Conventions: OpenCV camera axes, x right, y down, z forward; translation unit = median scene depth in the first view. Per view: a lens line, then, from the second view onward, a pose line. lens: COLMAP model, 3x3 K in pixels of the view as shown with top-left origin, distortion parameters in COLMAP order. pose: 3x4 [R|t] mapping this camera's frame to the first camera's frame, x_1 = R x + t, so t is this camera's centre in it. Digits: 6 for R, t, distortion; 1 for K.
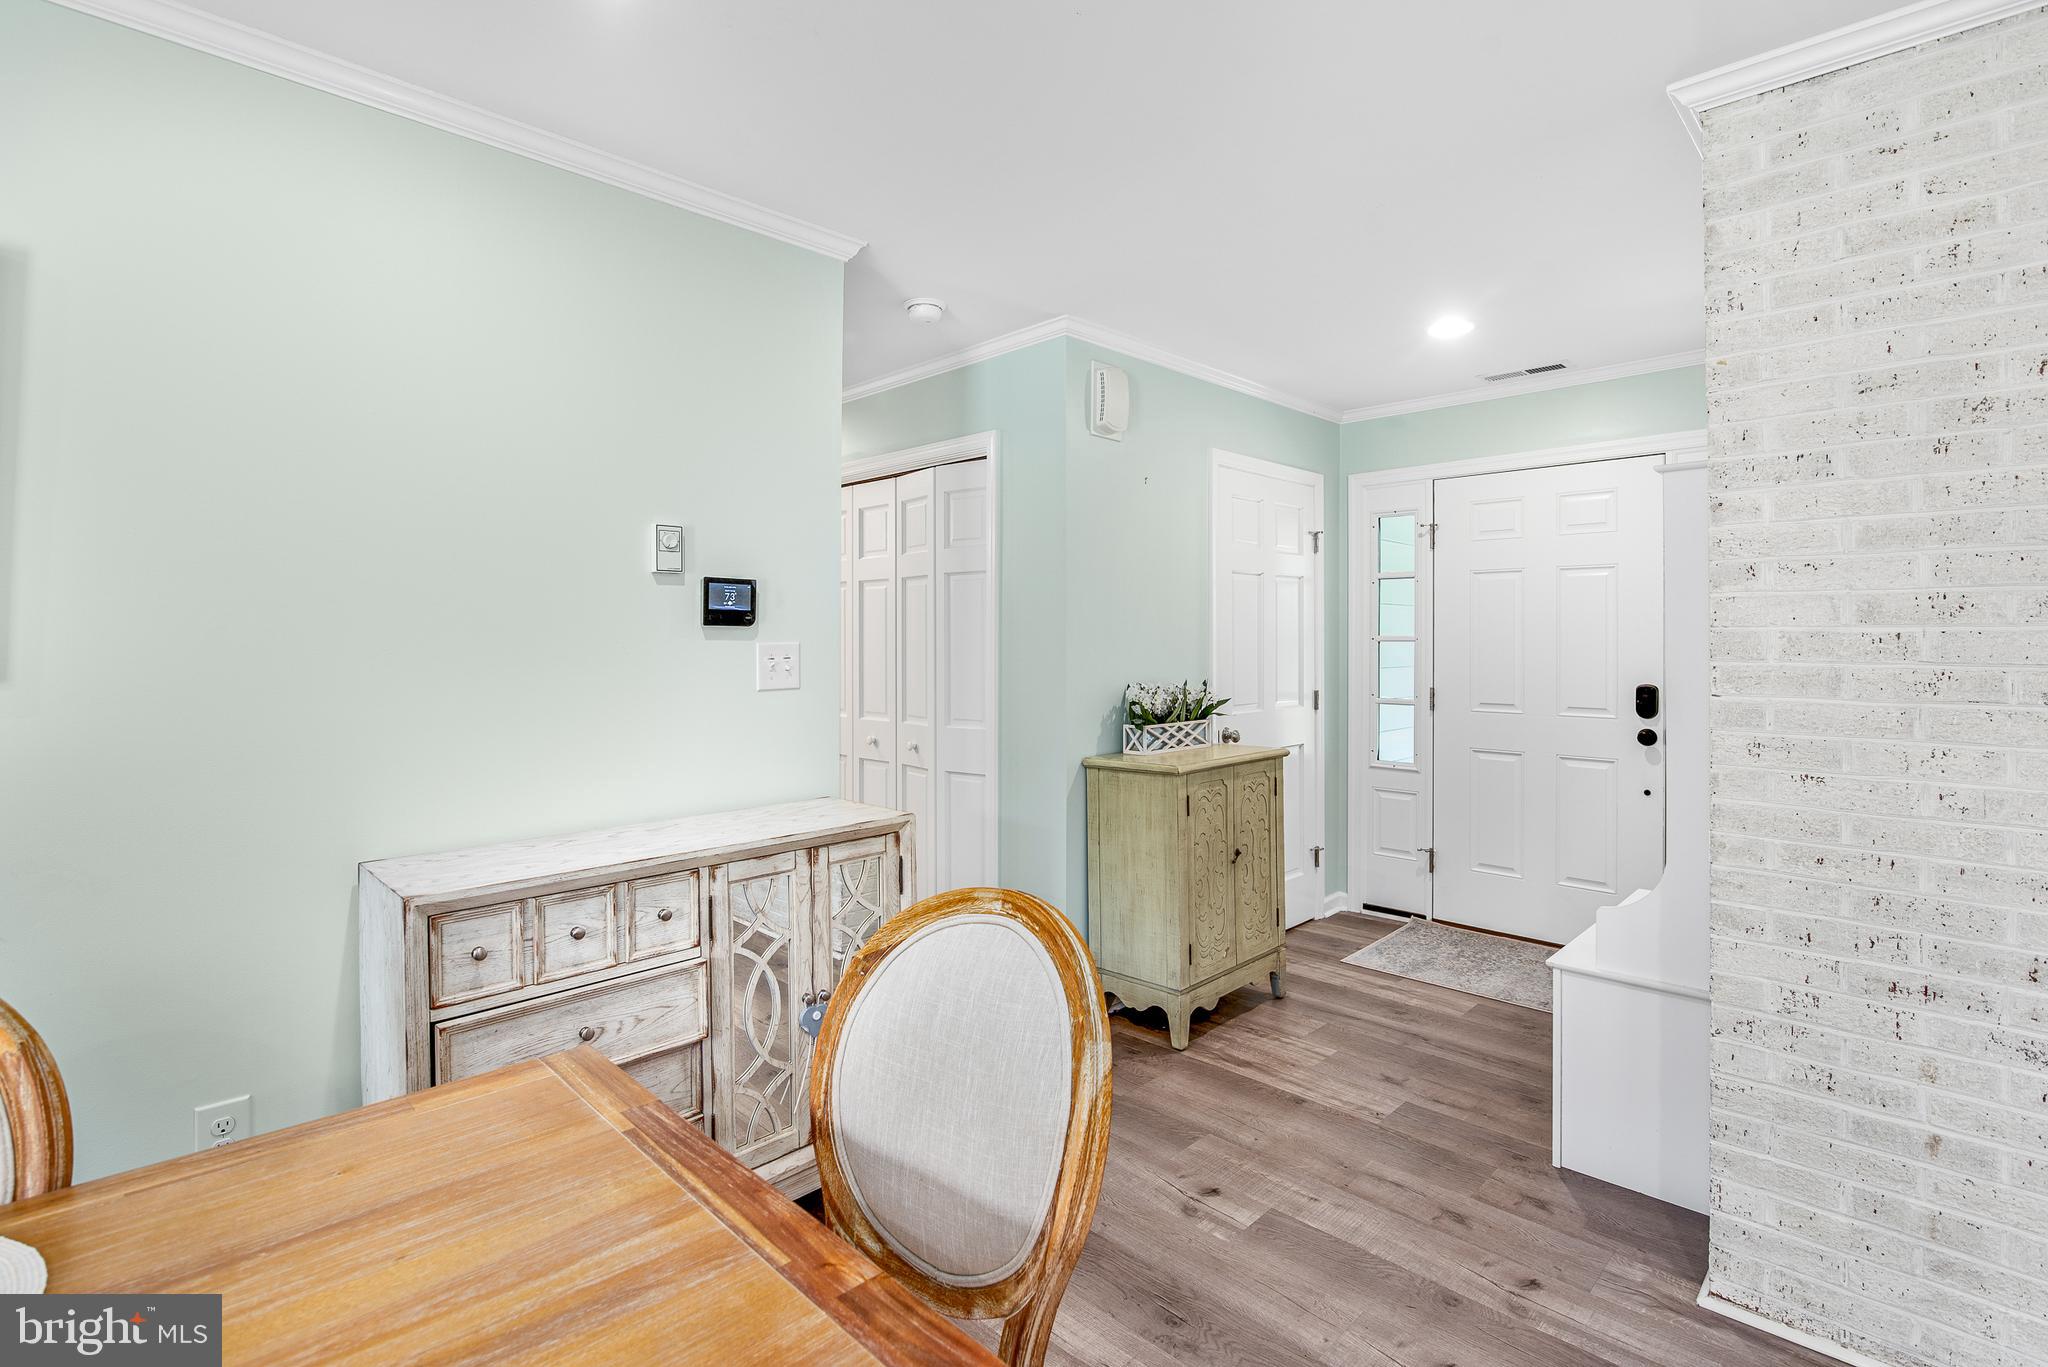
lens RADIAL K [[938.2, 0, 1014.7], [0, 938.2, 646.2], [0, 0, 1]] dist [-0.023304, 0.001307]
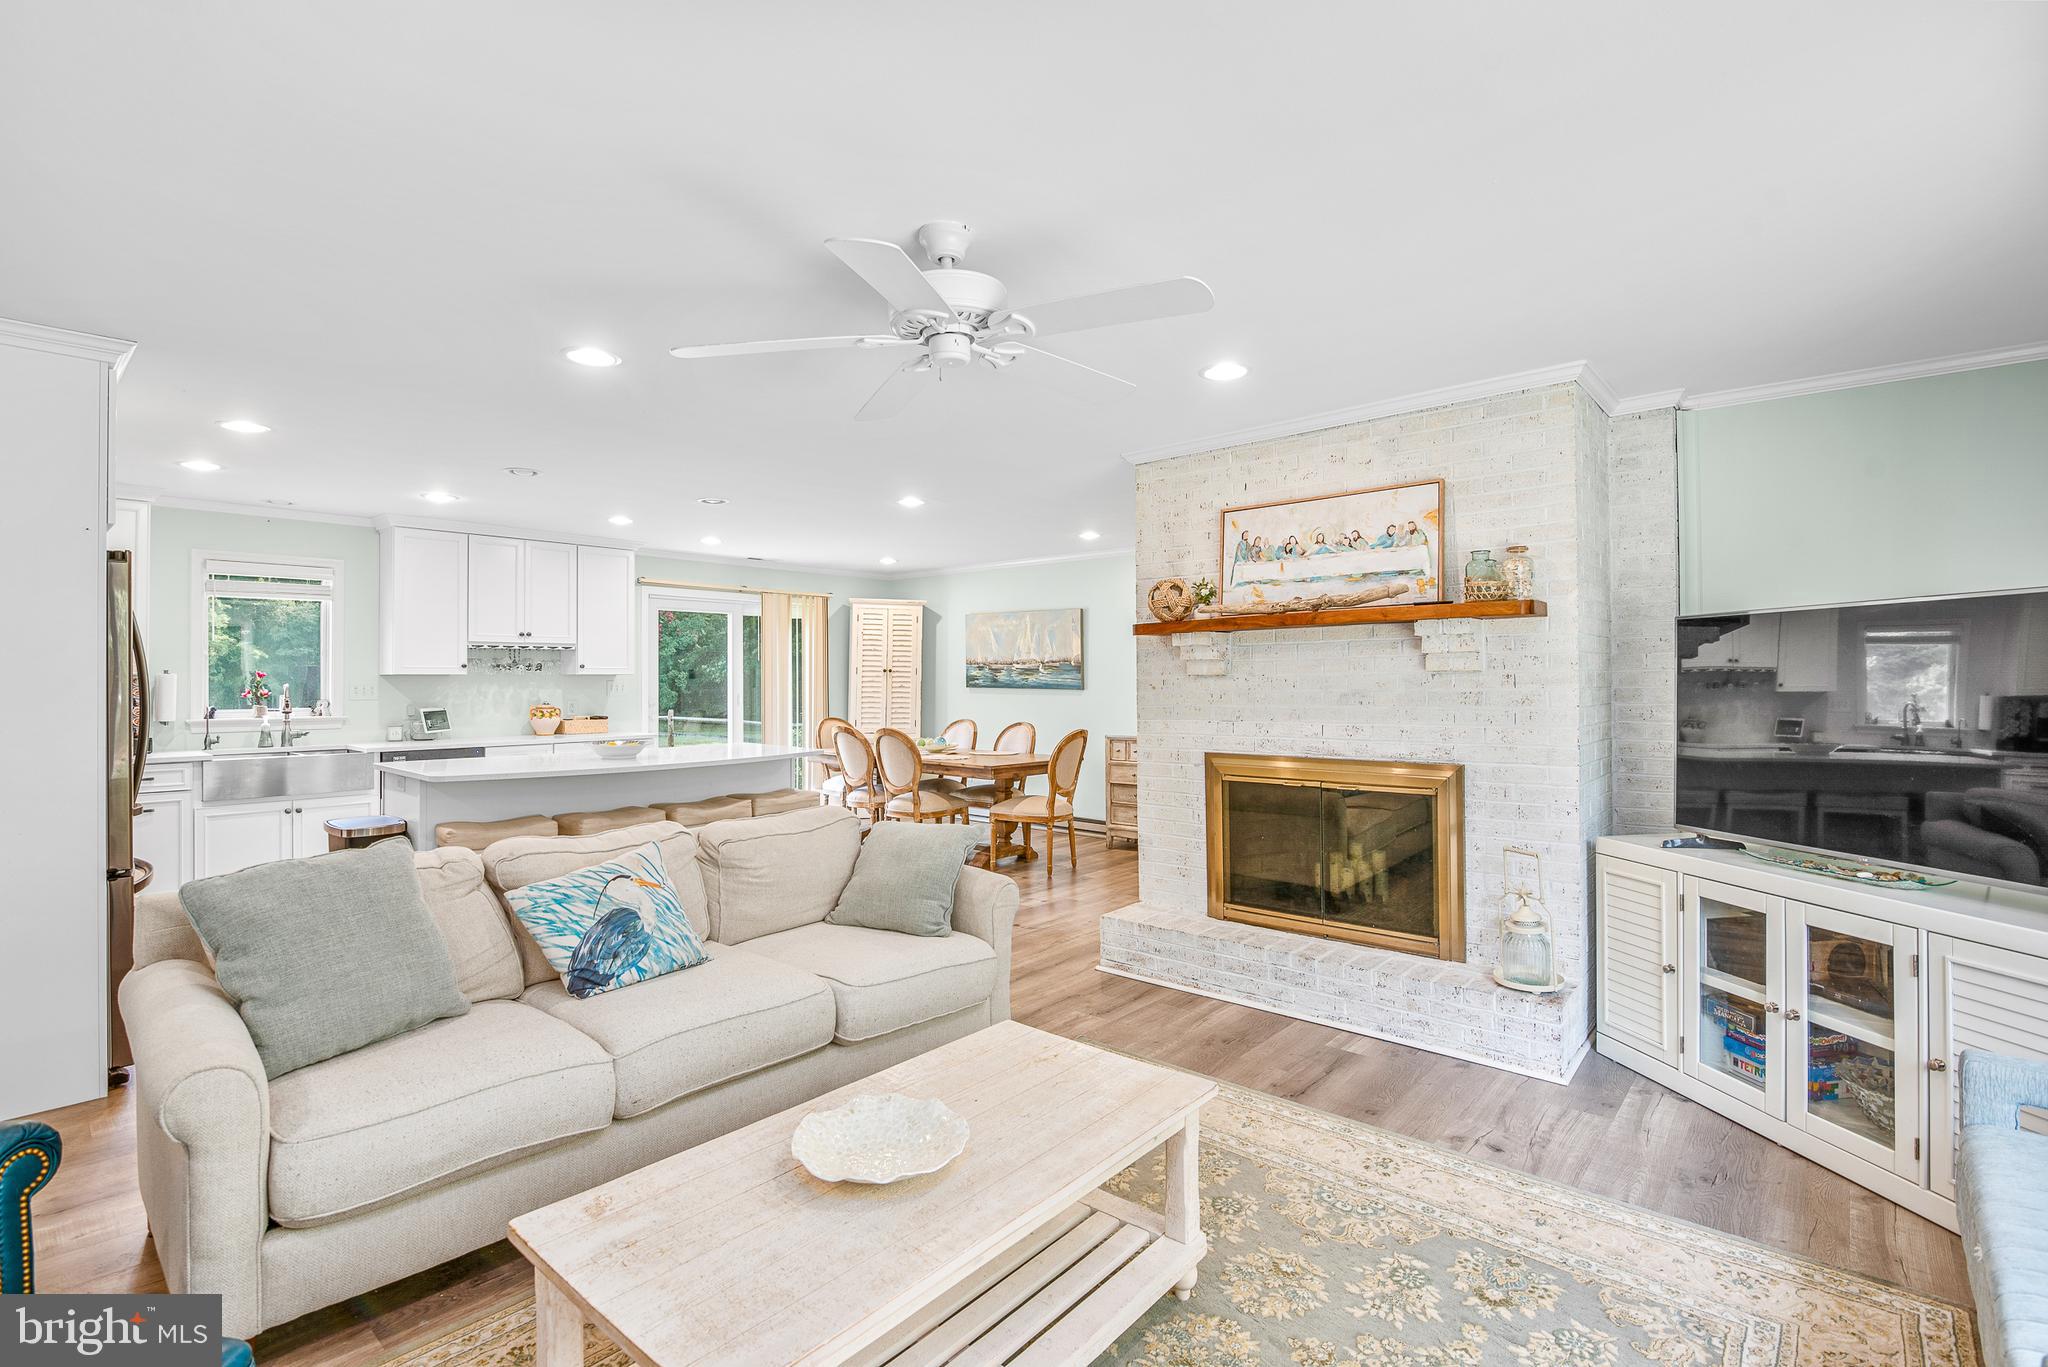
lens RADIAL K [[938.2, 0, 1032.6], [0, 938.2, 681.8], [0, 0, 1]] dist [-0.023304, 0.001307]
pose [[0.072425, 0.000740, -0.997374, 2.399507], [-0.001275, 0.999999, 0.000649, -0.004083], [0.997373, 0.001225, 0.072426, 0.152297]]
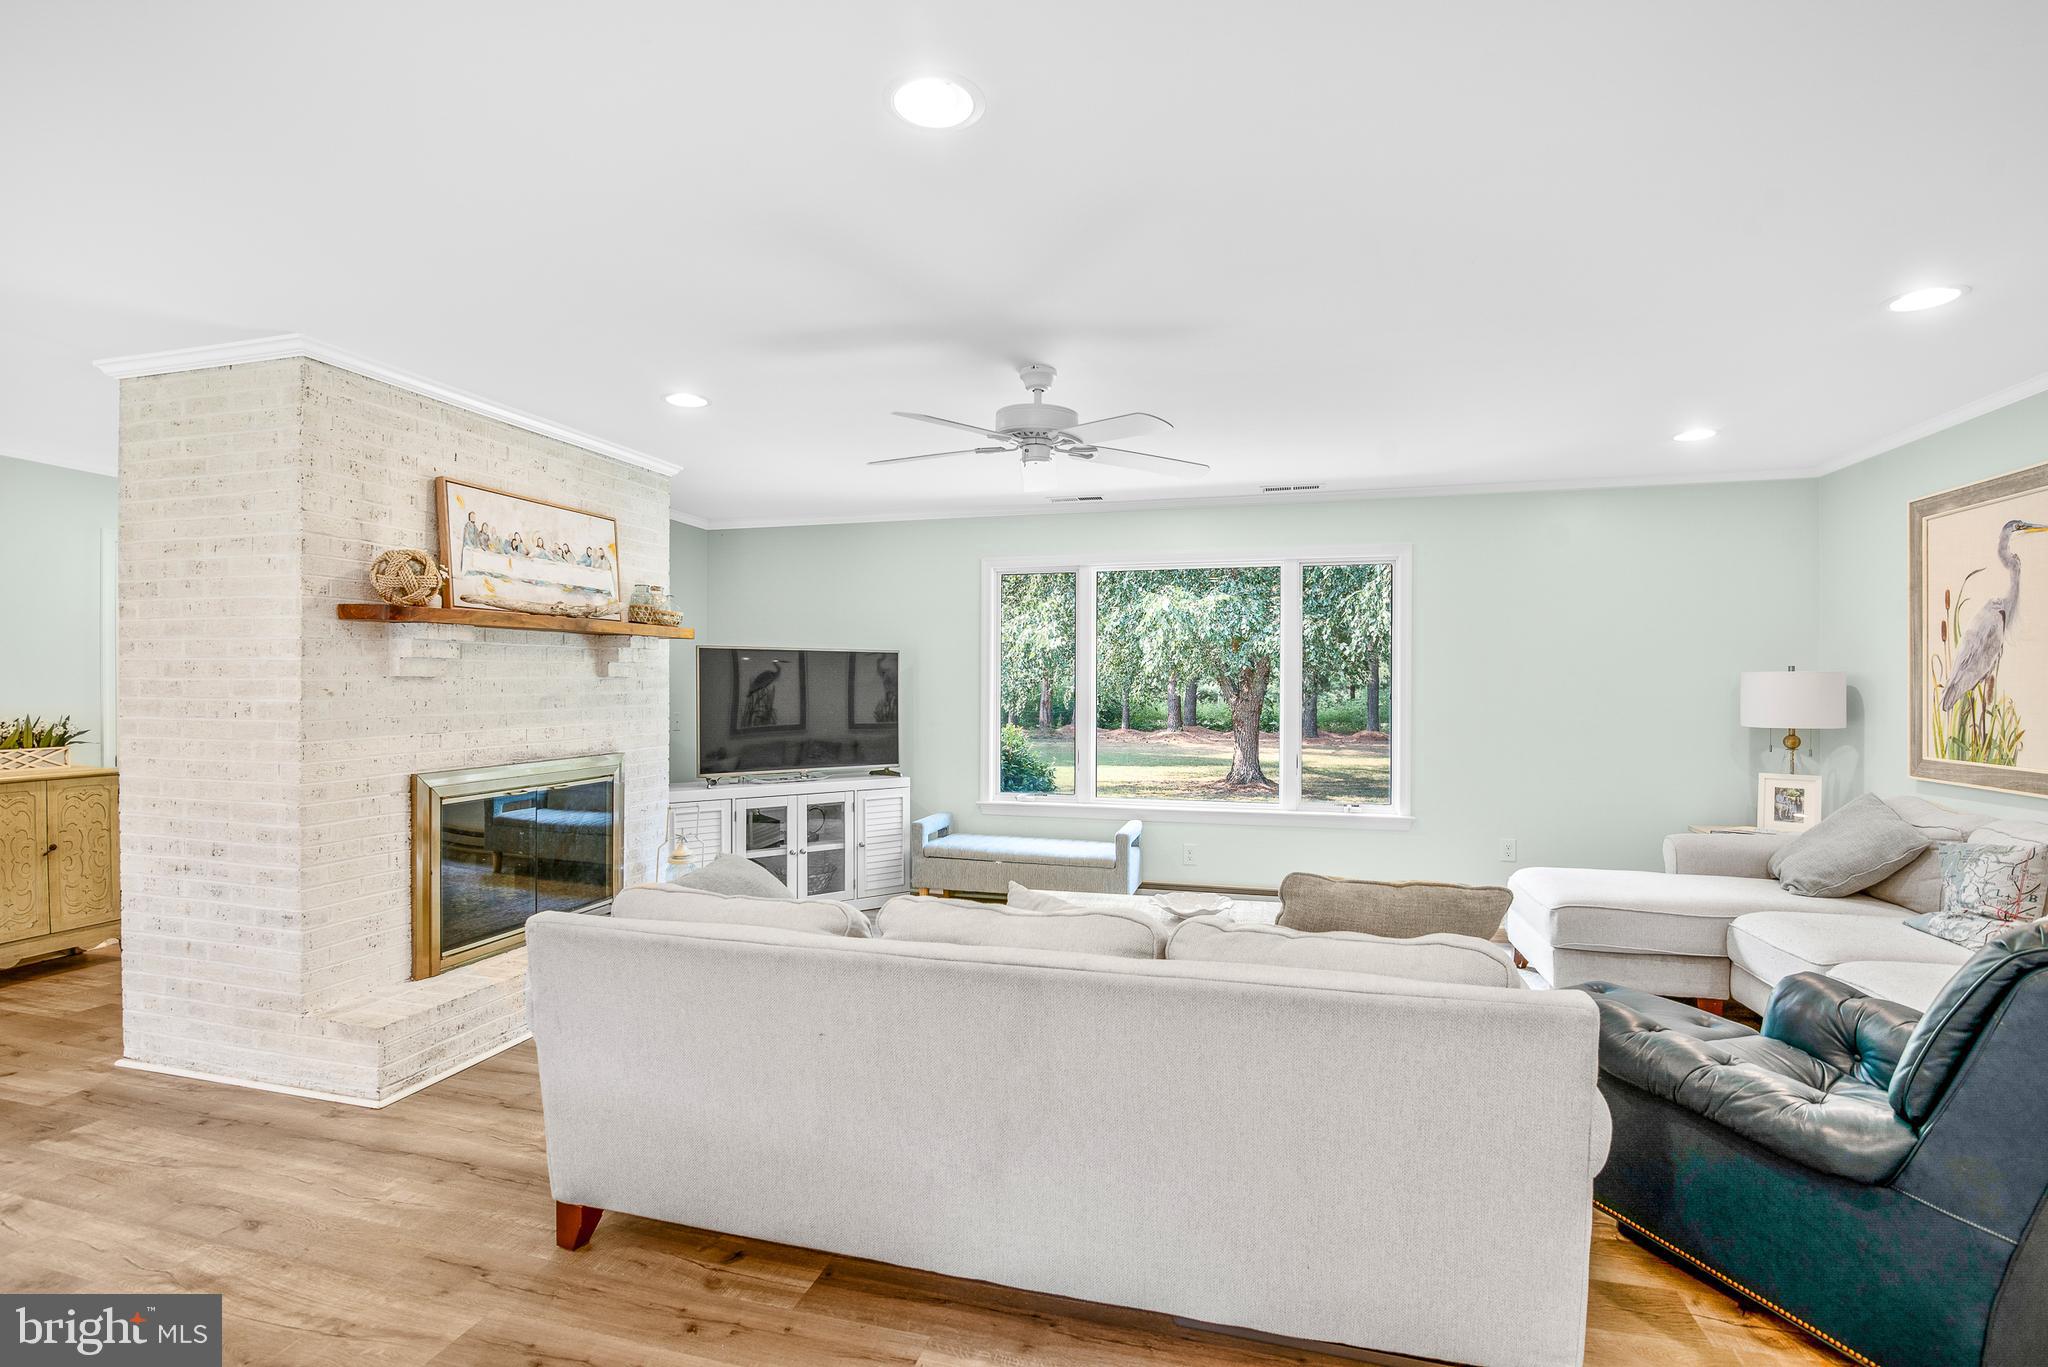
lens RADIAL K [[938.2, 0, 1027.7], [0, 938.2, 695.3], [0, 0, 1]] dist [-0.023304, 0.001307]
pose [[0.867383, -0.003158, 0.497631, 0.934818], [-0.000017, 0.999980, 0.006376, 0.001865], [-0.497641, -0.005539, 0.867365, -0.923162]]
